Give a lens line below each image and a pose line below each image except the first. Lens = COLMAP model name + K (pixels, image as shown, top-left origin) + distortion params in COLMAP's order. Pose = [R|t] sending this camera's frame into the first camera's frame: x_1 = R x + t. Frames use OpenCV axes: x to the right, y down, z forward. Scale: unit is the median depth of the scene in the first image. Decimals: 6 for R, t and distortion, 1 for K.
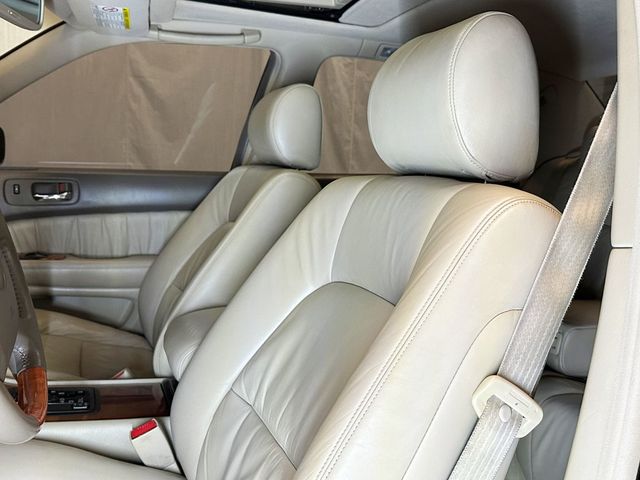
lens RADIAL K [[620.4, 0, 324.2], [0, 620.4, 237.7], [0, 0, 1]] dist [0.180784, -0.376521]
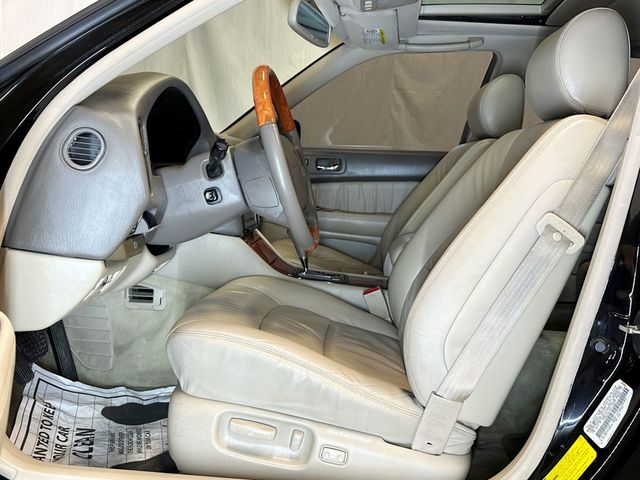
lens RADIAL K [[620.4, 0, 324.2], [0, 620.4, 237.7], [0, 0, 1]] dist [0.180784, -0.376521]
pose [[0.915278, 0.050017, -0.399706, 0.131993], [-0.062403, 0.997888, -0.018026, 0.118689], [0.397960, 0.041441, 0.916466, -0.286449]]
